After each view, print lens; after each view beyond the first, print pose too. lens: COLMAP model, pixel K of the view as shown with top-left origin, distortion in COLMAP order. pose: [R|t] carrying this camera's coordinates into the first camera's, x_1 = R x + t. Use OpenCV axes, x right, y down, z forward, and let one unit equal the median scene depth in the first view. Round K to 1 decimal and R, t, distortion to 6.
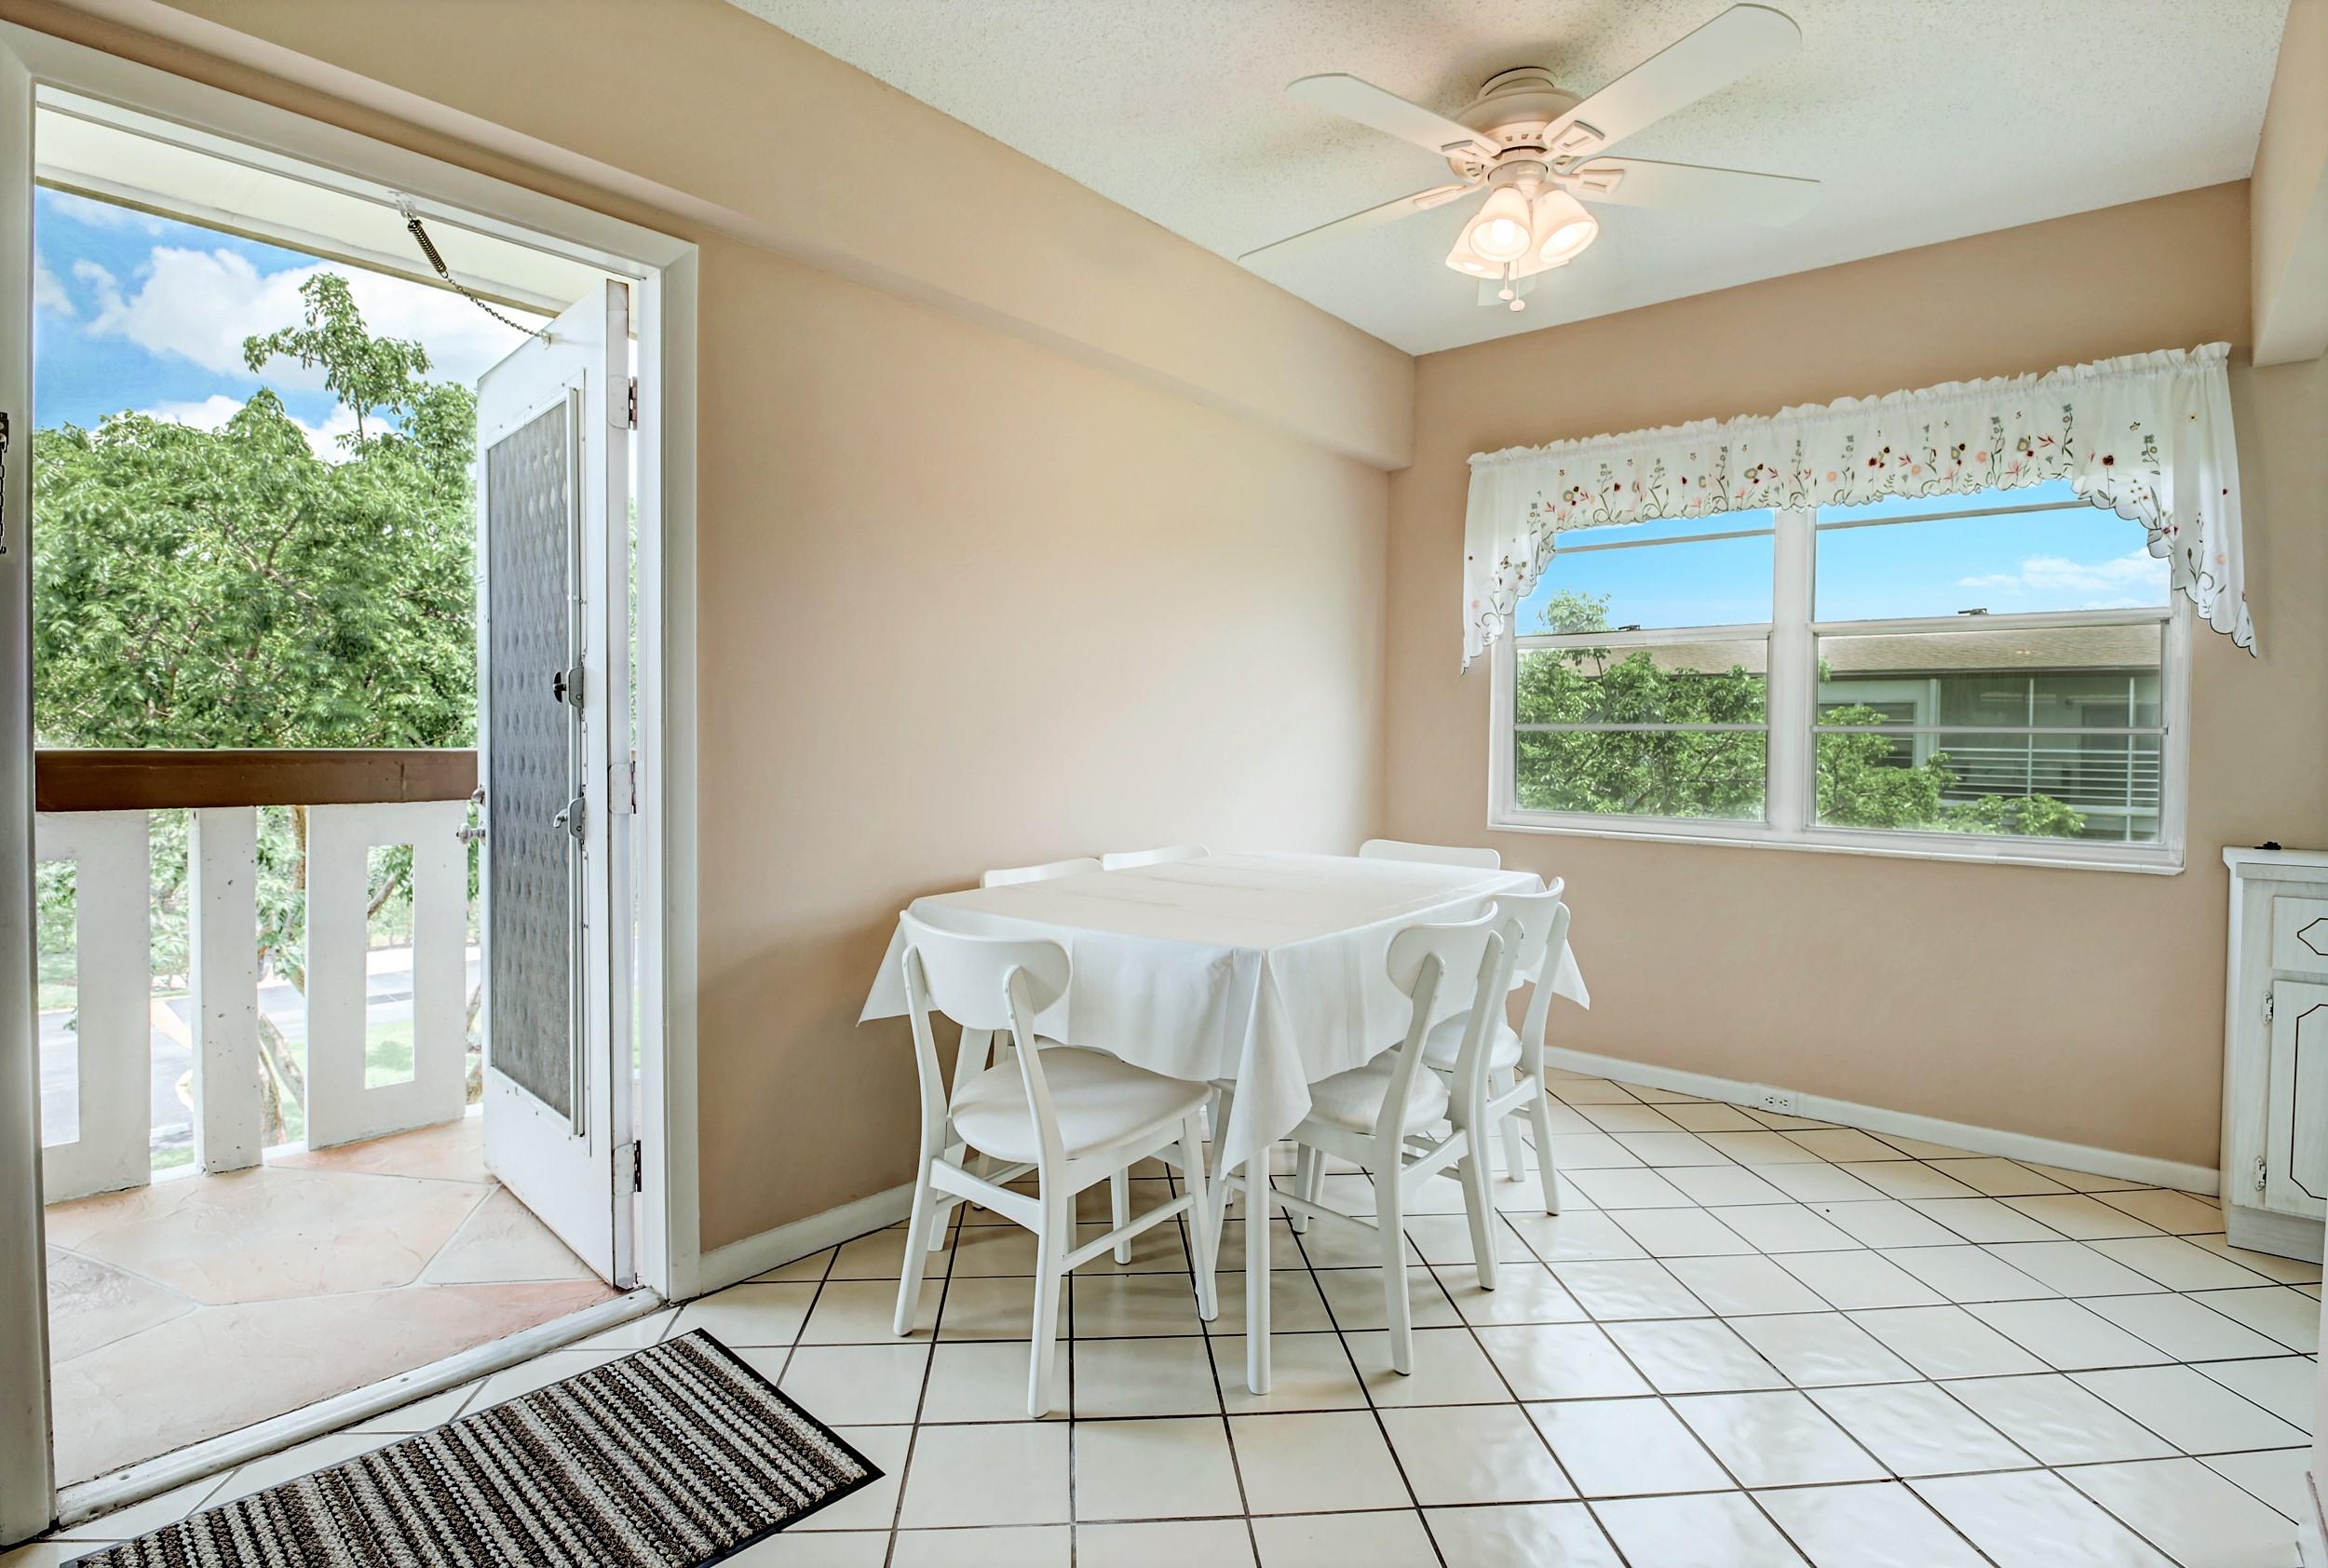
lens RADIAL K [[1165.0, 0, 1149.7], [0, 1165.0, 746.8], [0, 0, 1]] dist [-0.023357, -0.000830]
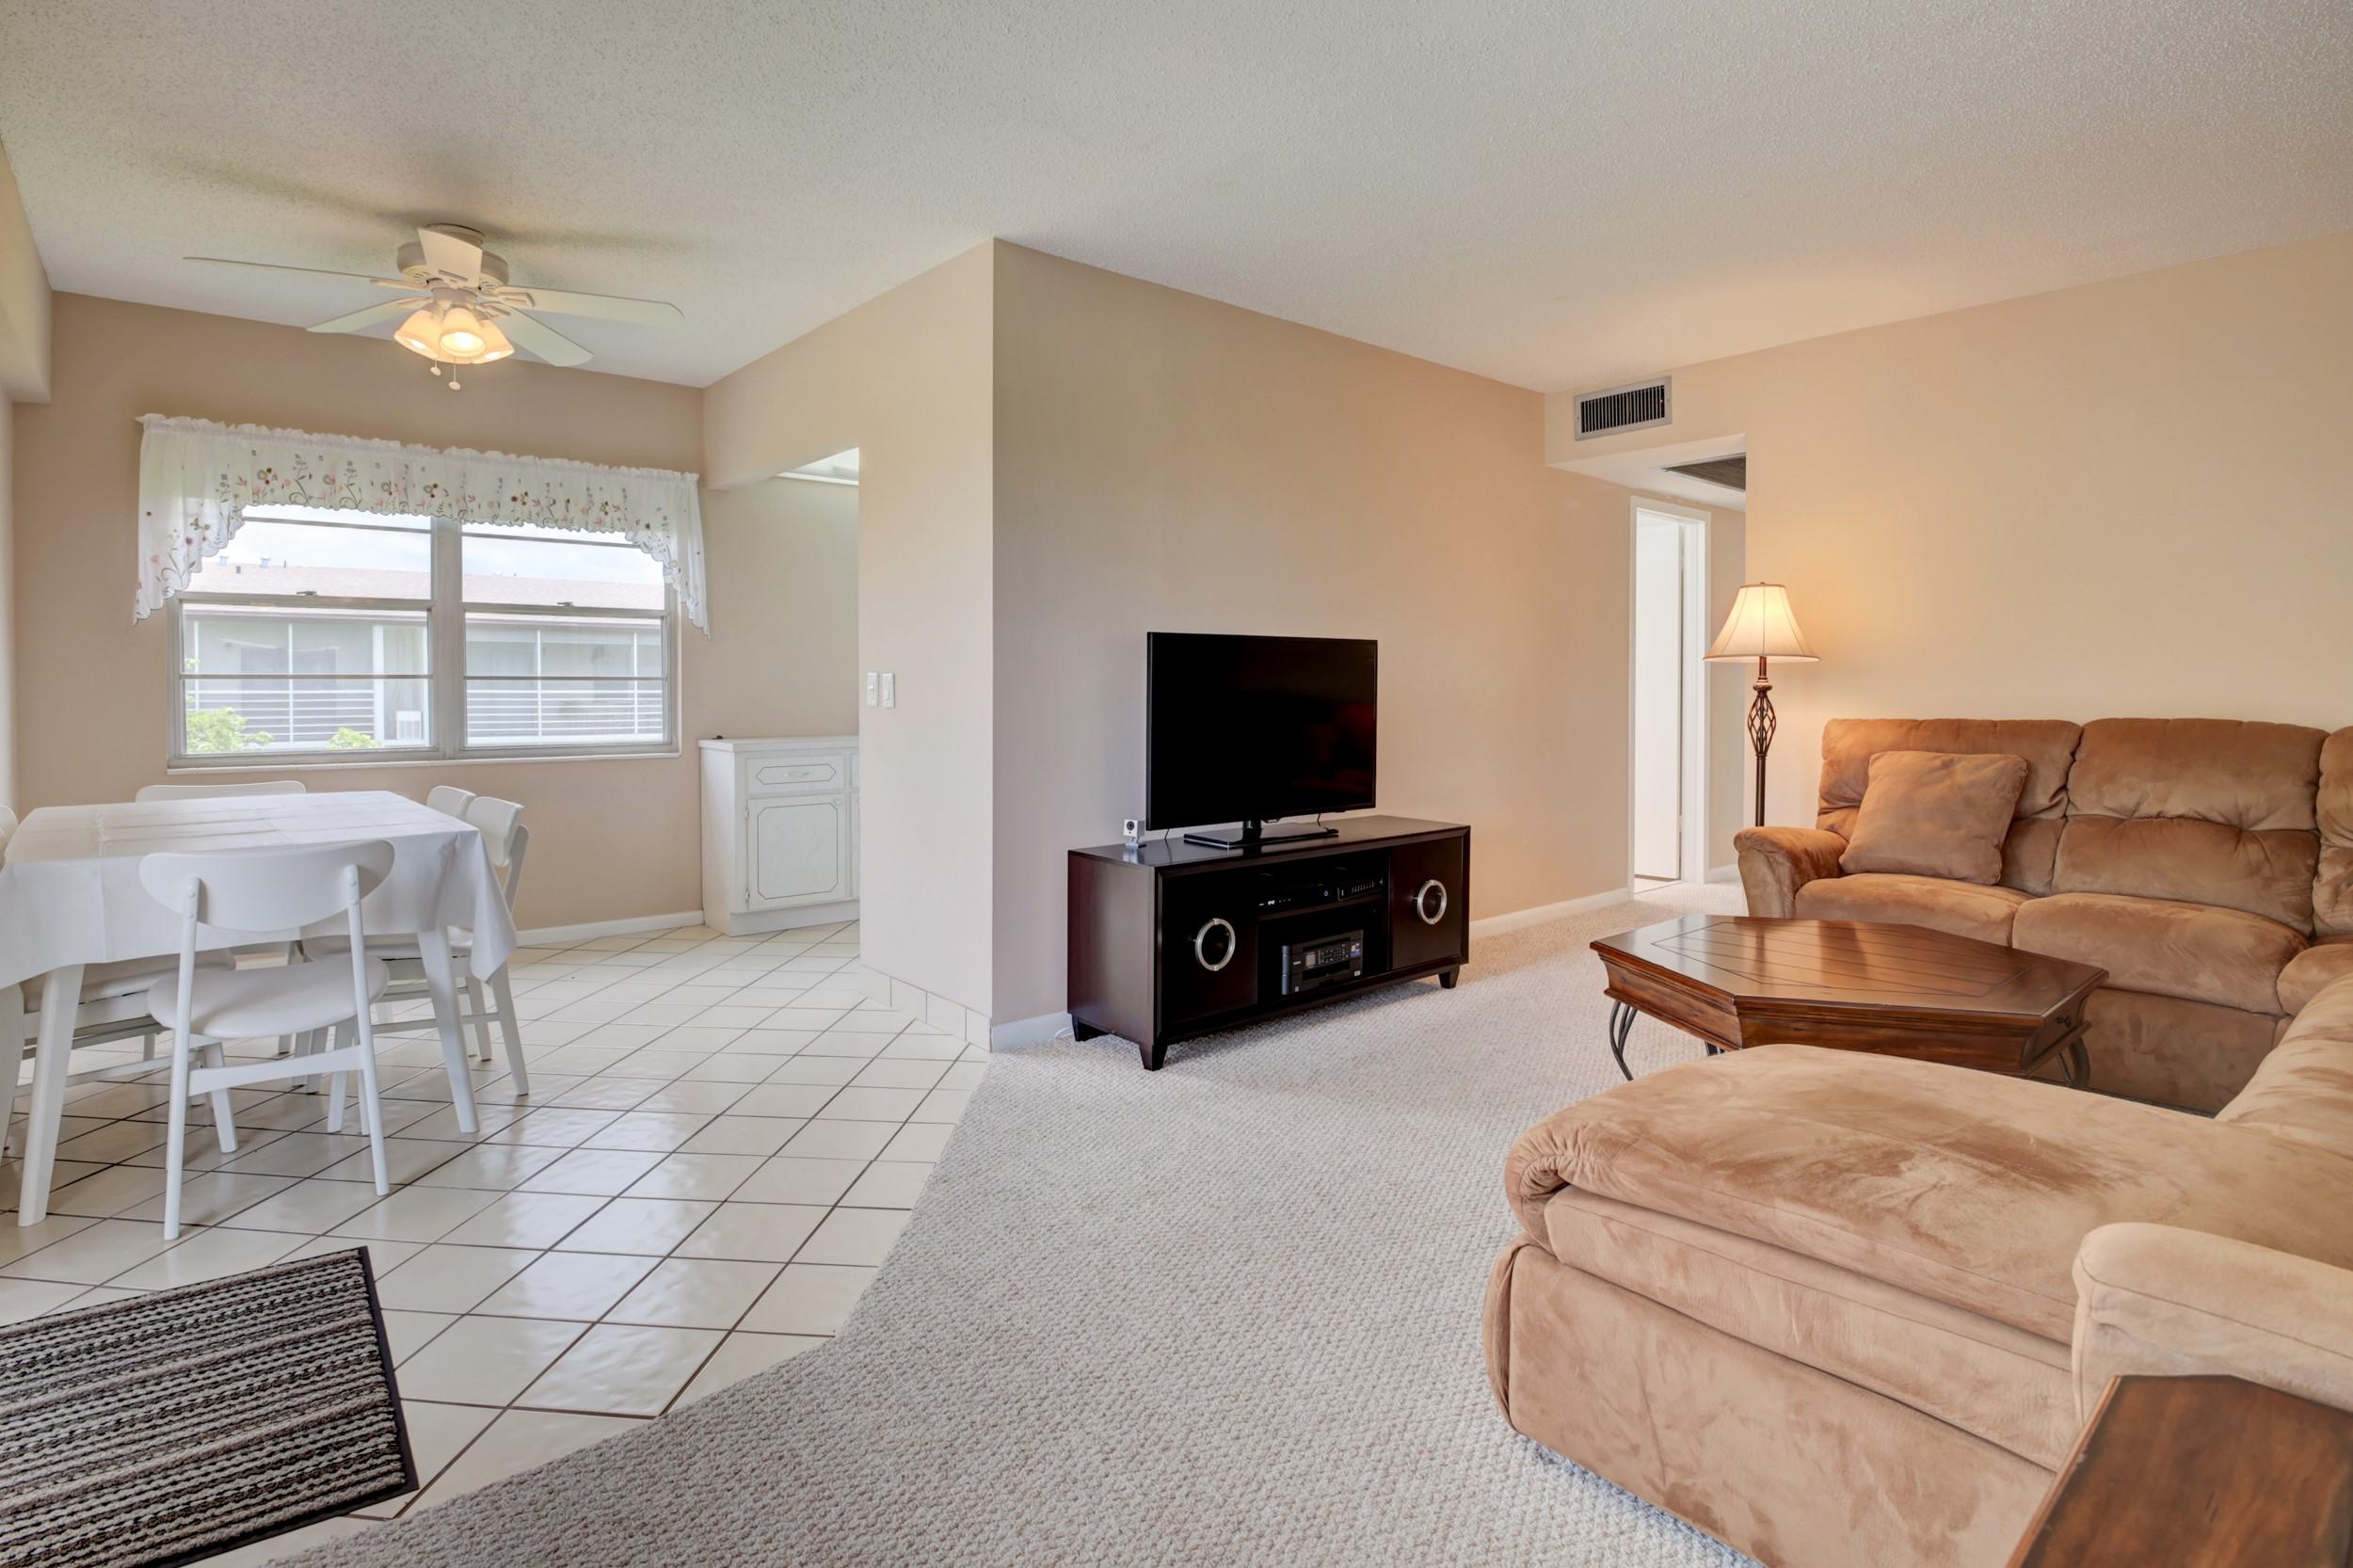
lens RADIAL K [[1163.0, 0, 1156.5], [0, 1163.0, 721.7], [0, 0, 1]] dist [-0.023012, -0.003825]
pose [[0.166604, -0.041687, 0.985142, -0.826826], [0.012011, 0.999118, 0.040247, -0.010676], [-0.985951, 0.005127, 0.166957, -0.076523]]
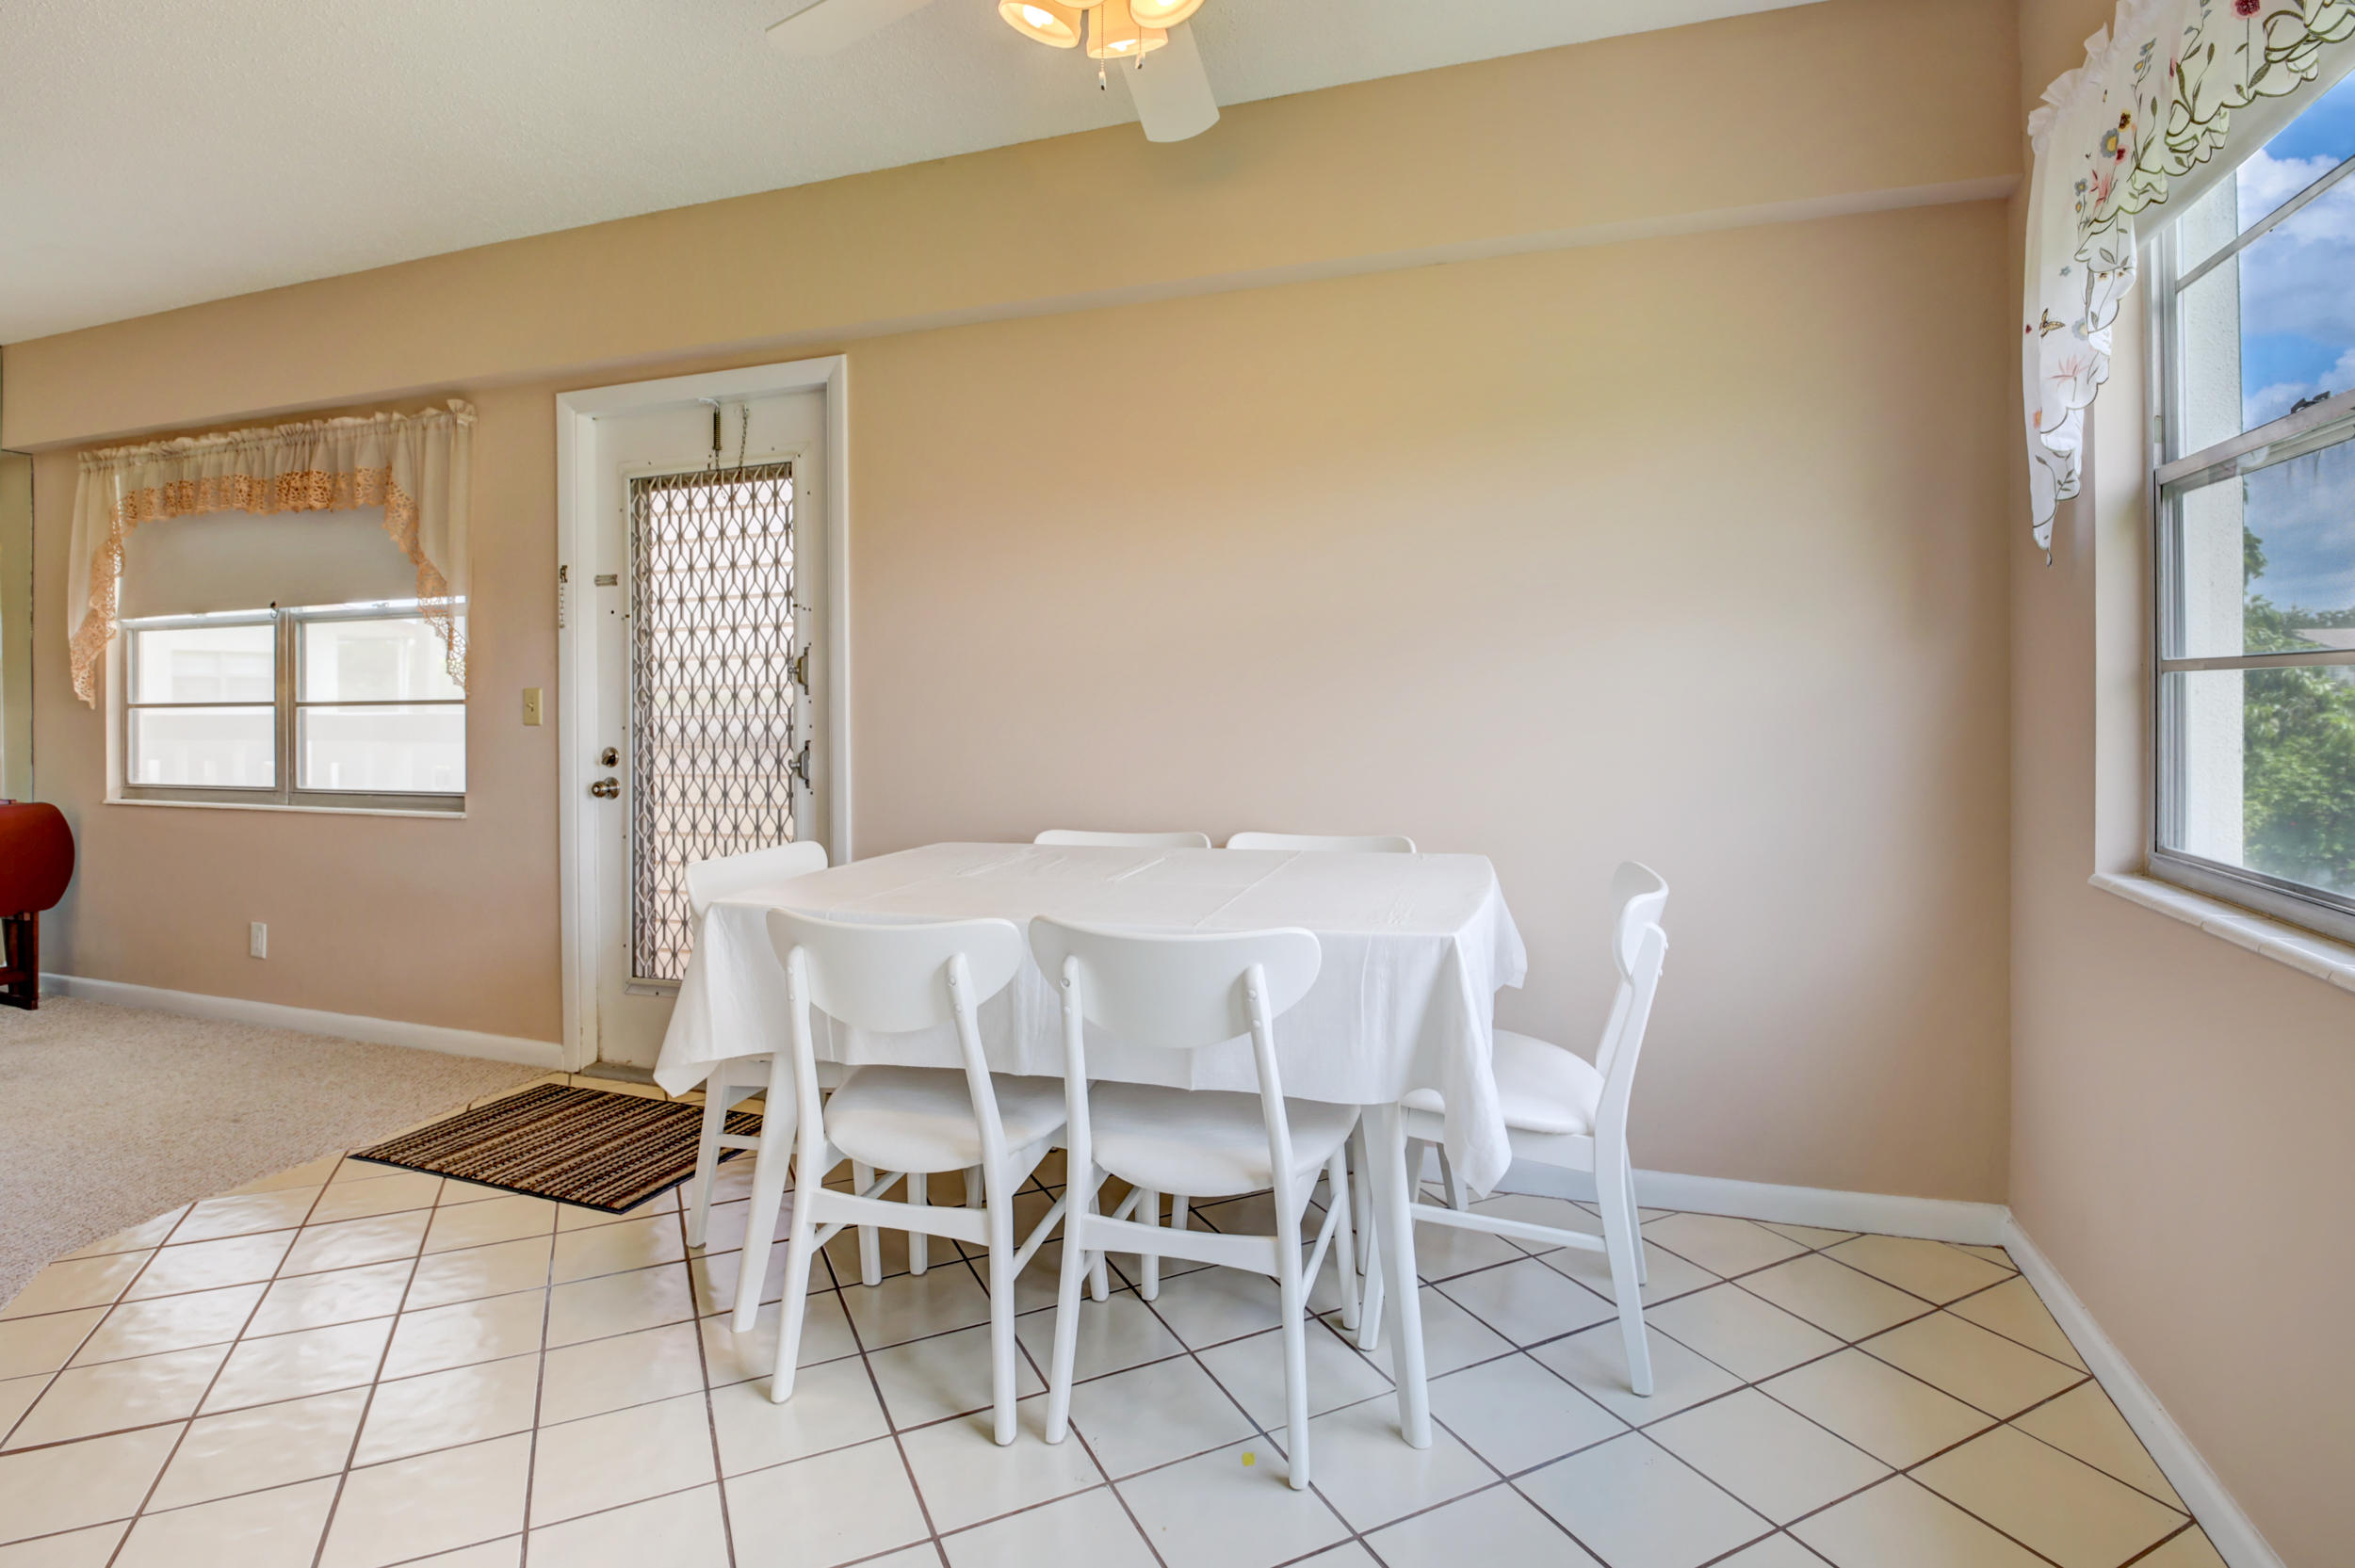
lens RADIAL K [[1163.9, 0, 1184.2], [0, 1163.9, 689.5], [0, 0, 1]] dist [-0.023012, -0.003825]
pose [[0.371485, -0.017960, -0.928265, 0.847838], [0.003996, 0.999835, -0.017745, -0.001009], [0.928430, 0.002883, 0.371496, 0.682795]]
